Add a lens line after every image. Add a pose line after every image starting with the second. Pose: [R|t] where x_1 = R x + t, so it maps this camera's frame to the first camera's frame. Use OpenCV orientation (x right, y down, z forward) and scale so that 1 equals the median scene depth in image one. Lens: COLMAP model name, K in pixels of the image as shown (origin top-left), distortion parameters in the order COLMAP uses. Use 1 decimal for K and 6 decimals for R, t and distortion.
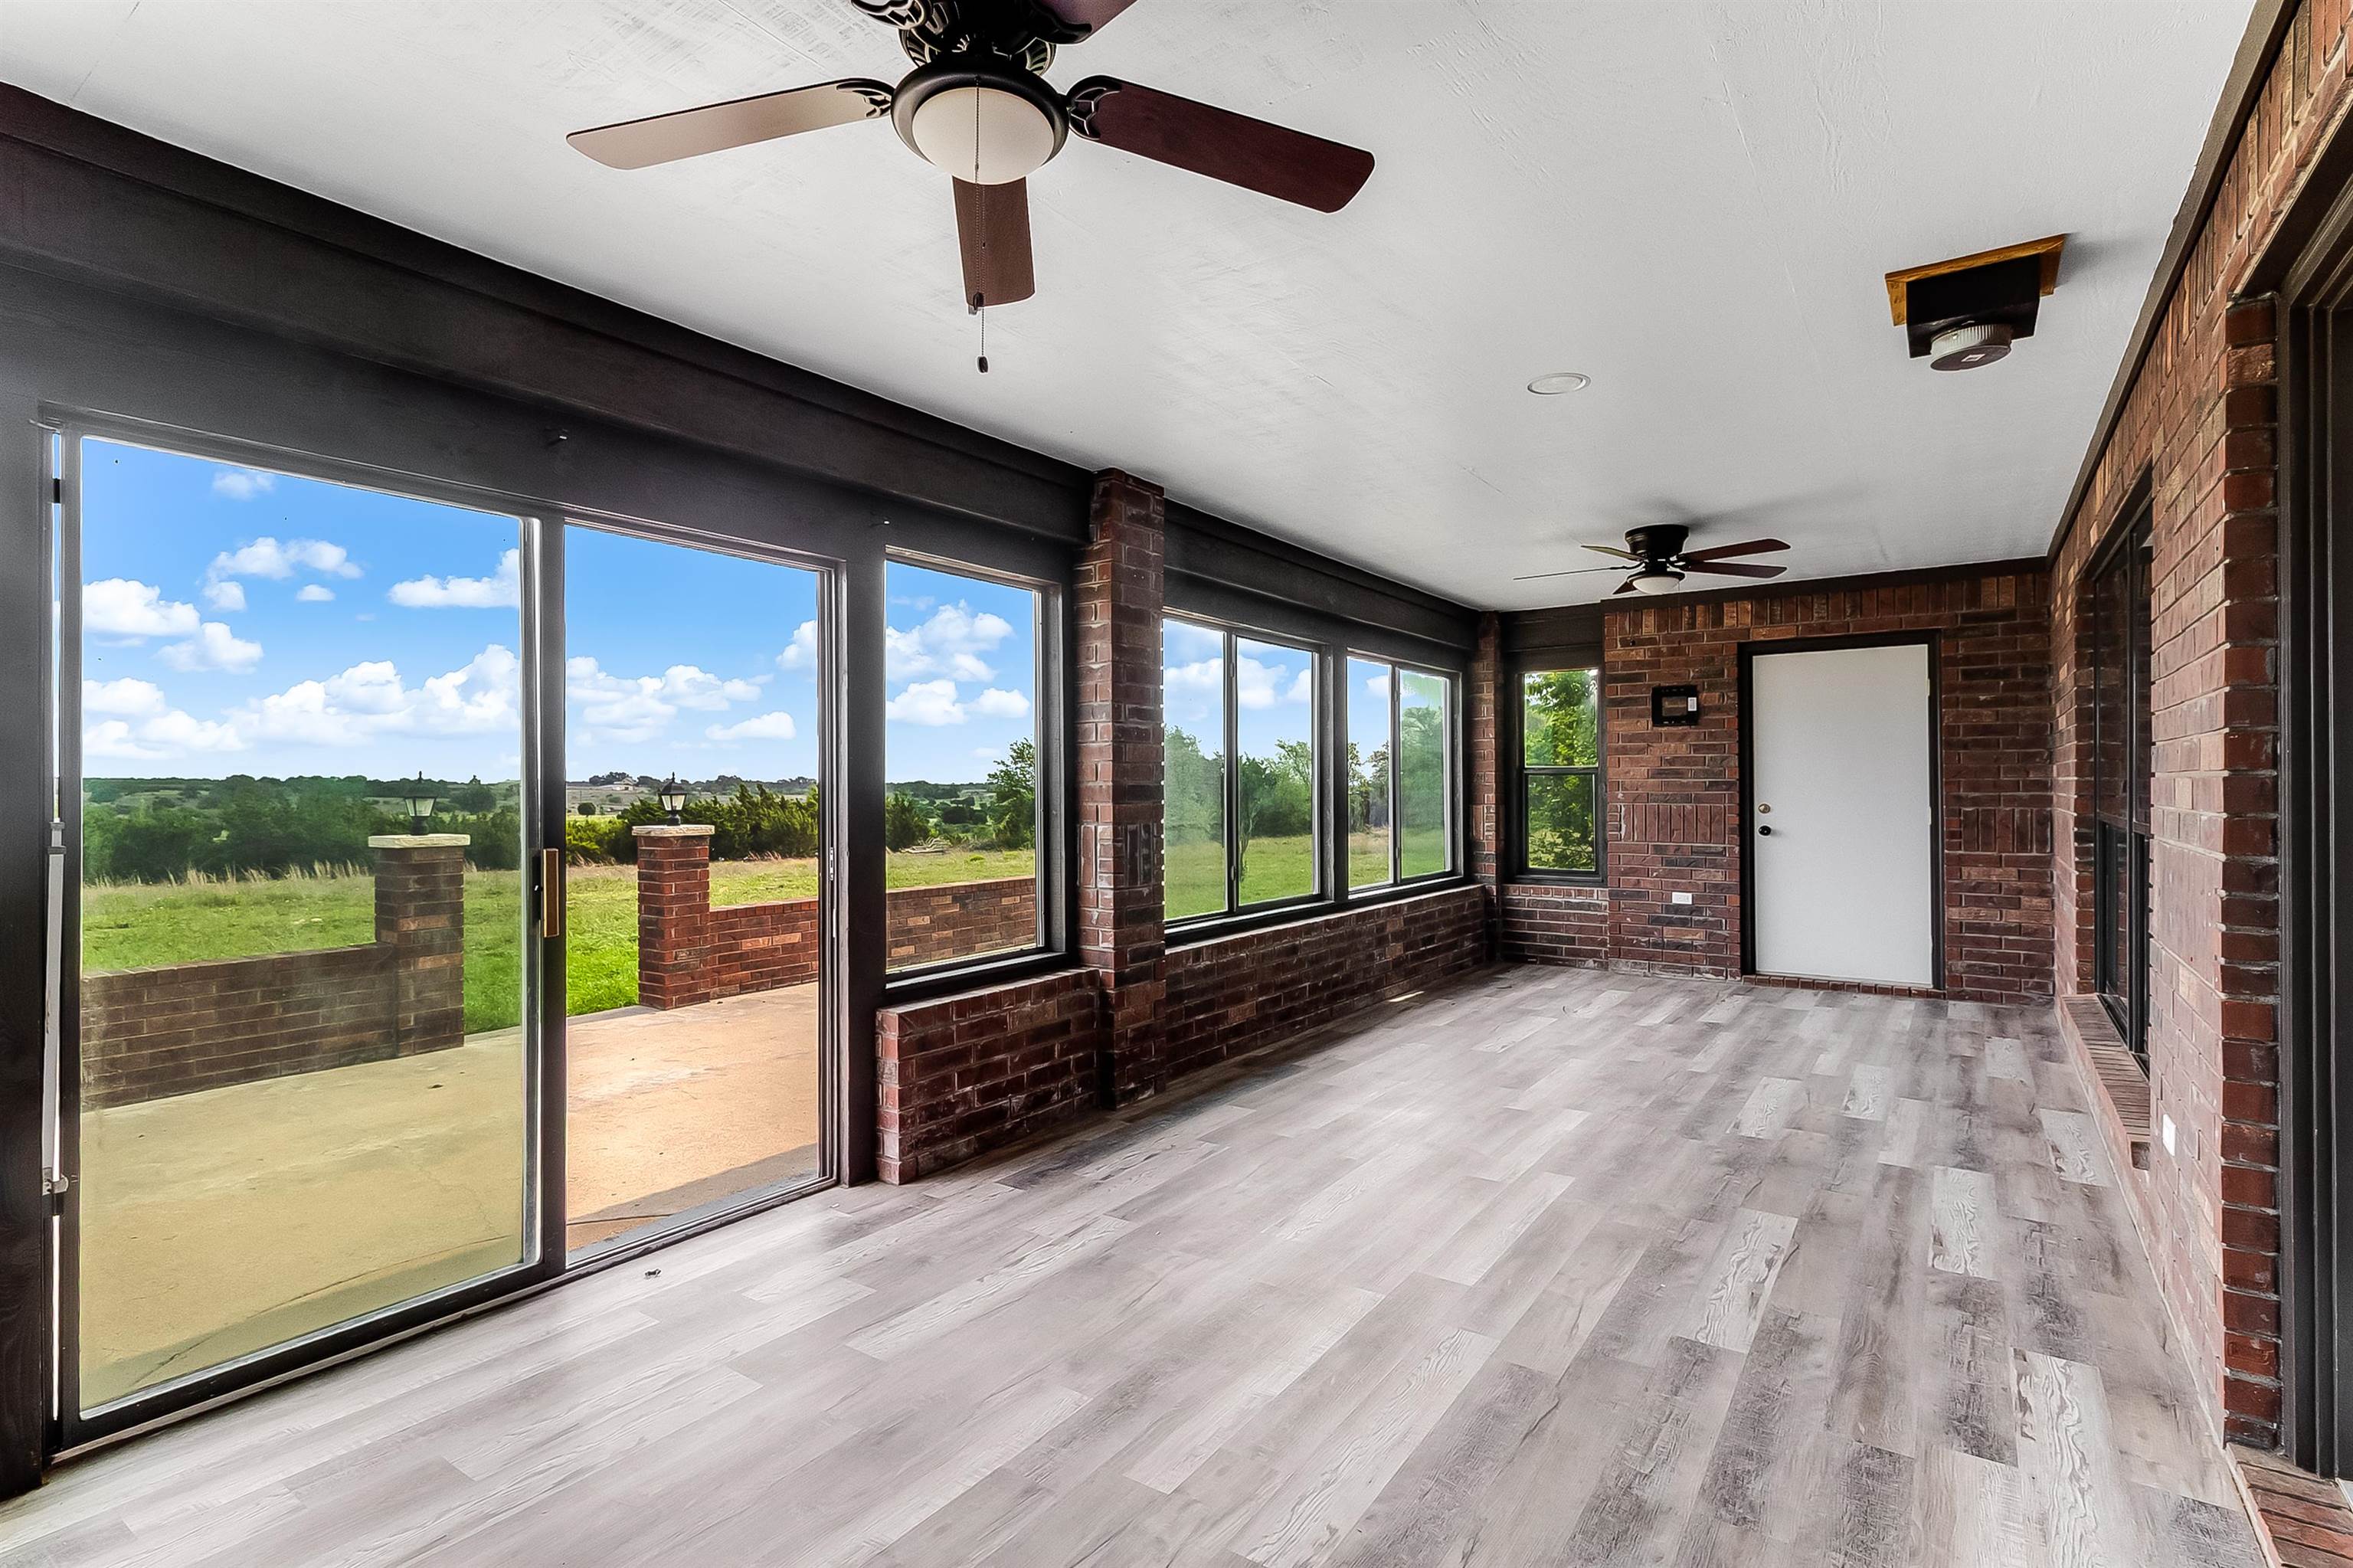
lens RADIAL K [[1121.6, 0, 1170.8], [0, 1121.6, 785.0], [0, 0, 1]] dist [-0.008295, 0.000621]
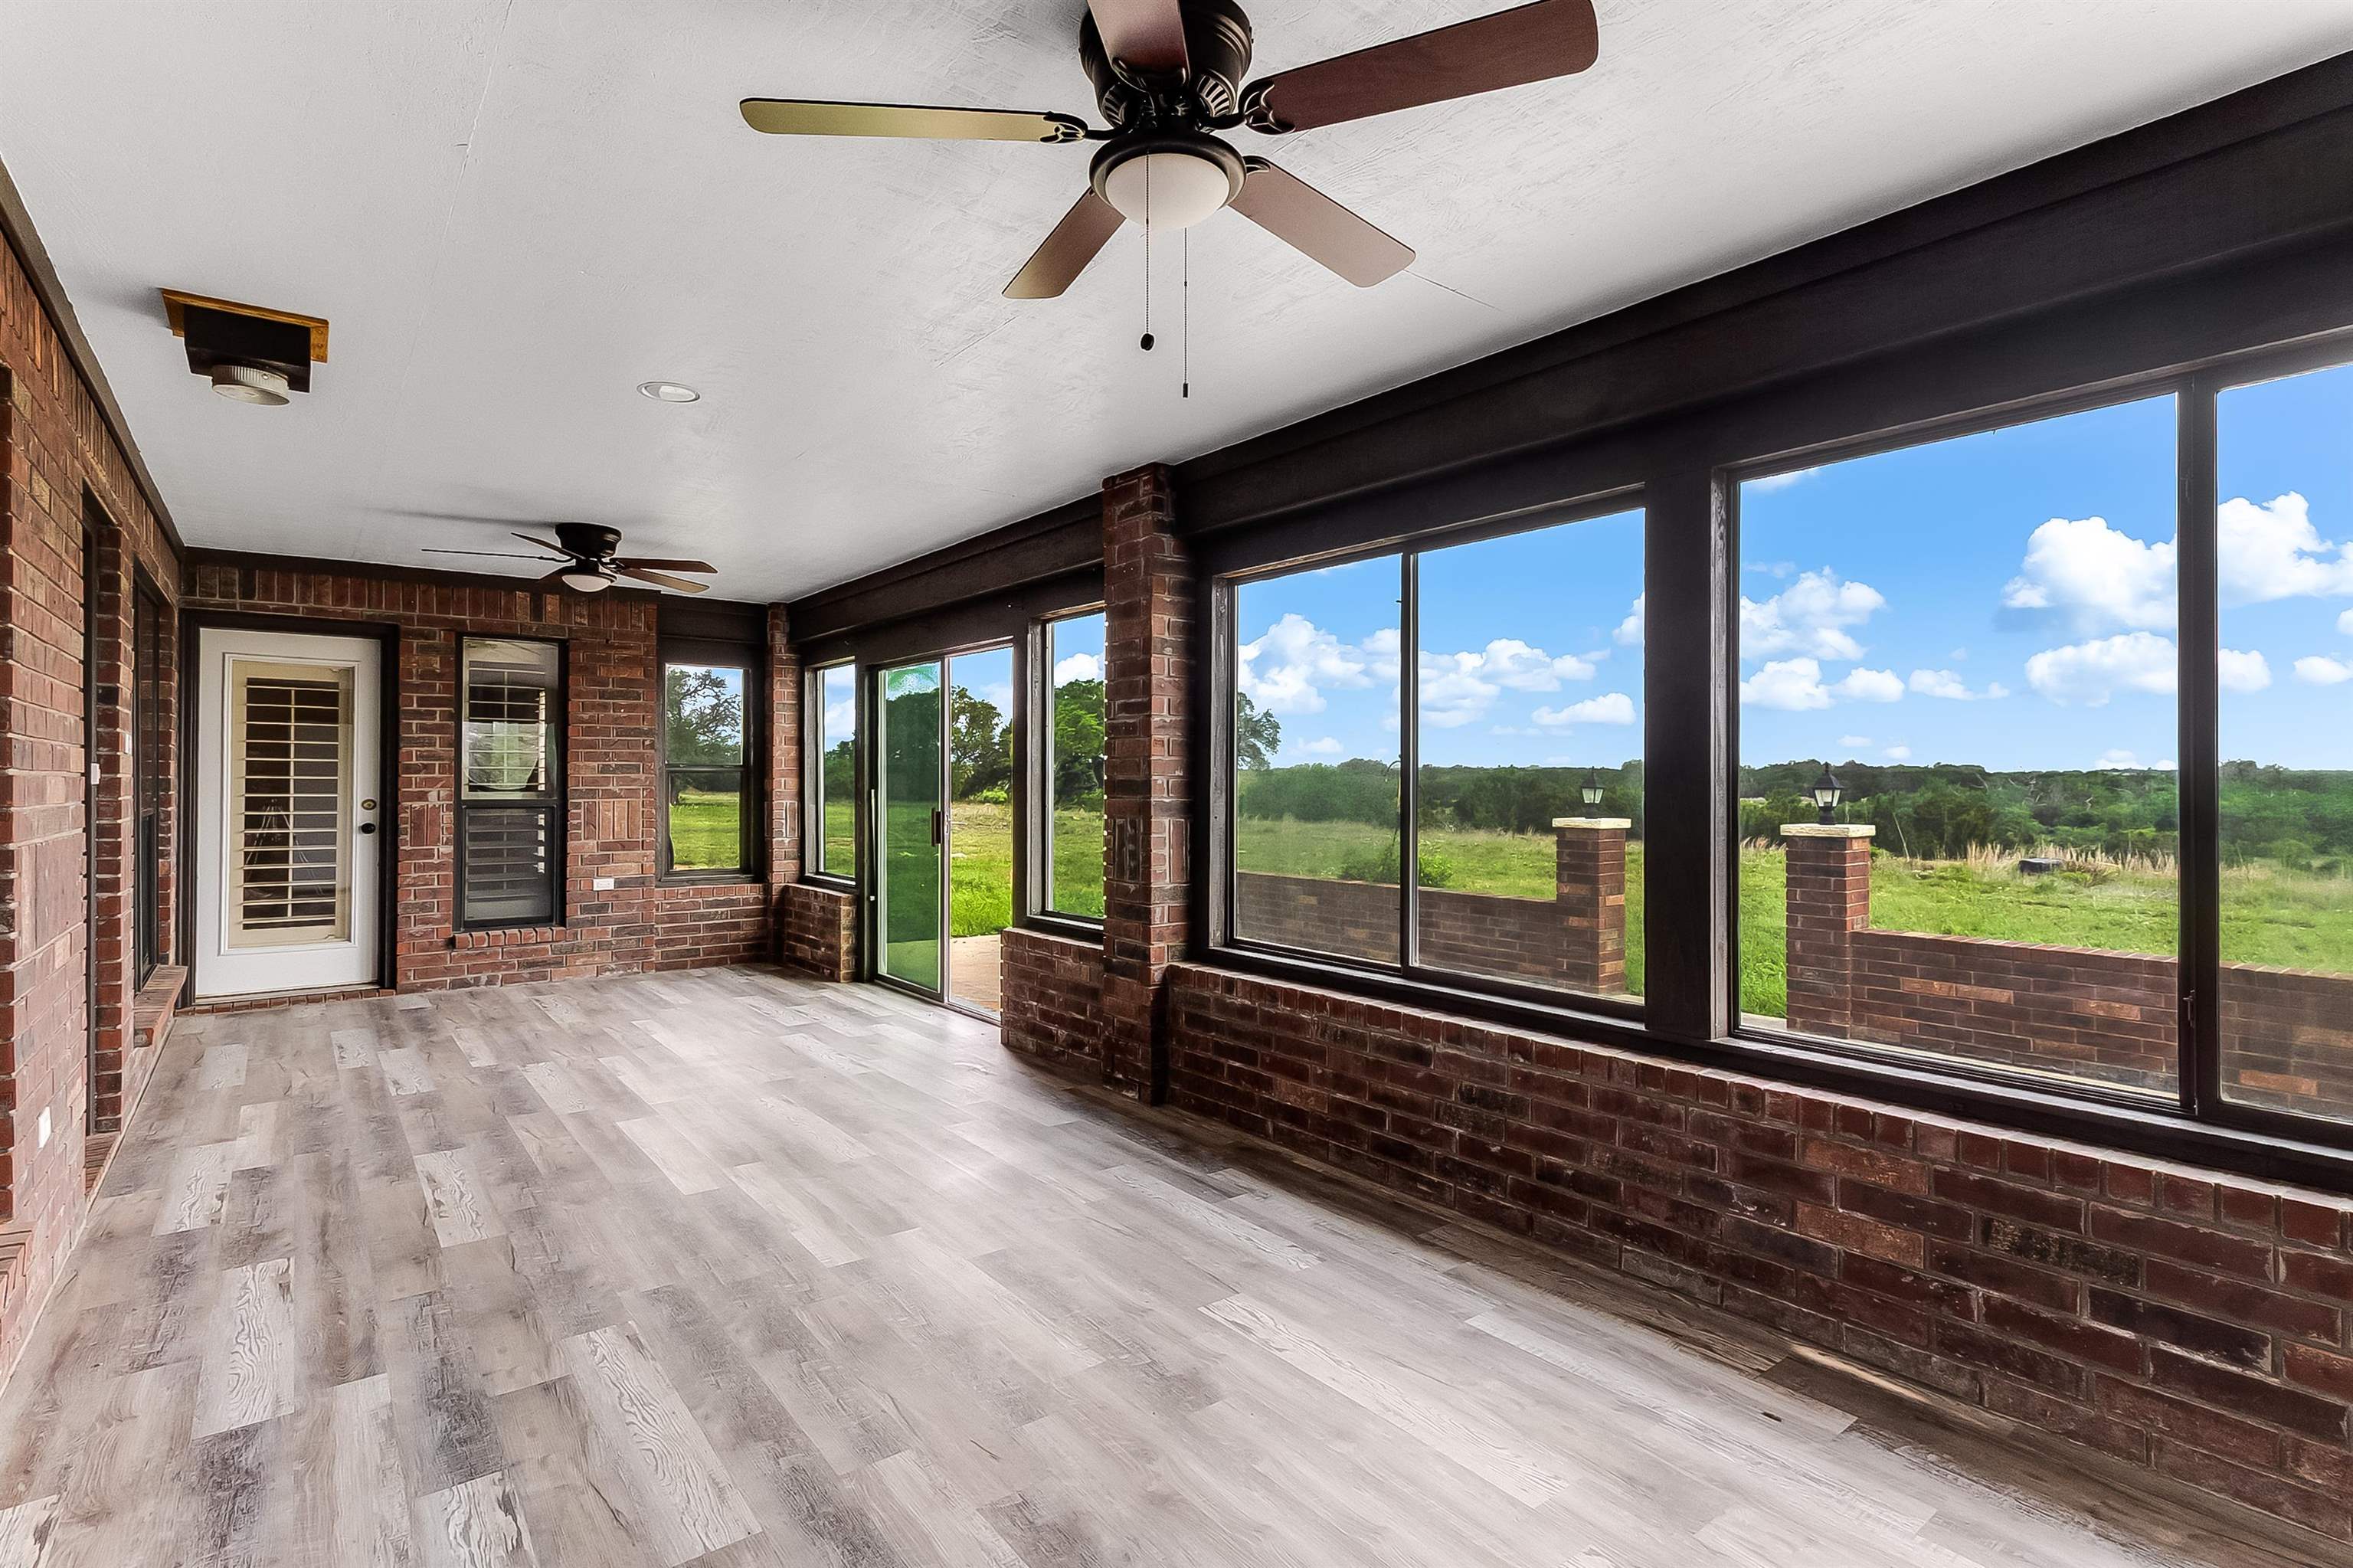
lens RADIAL K [[1121.6, 0, 1171.0], [0, 1121.6, 778.4], [0, 0, 1]] dist [-0.008295, 0.000621]
pose [[-0.285788, 0.003370, -0.958287, 0.737214], [0.000458, 0.999994, 0.003380, -0.003533], [0.958293, 0.000527, -0.285788, 1.066034]]
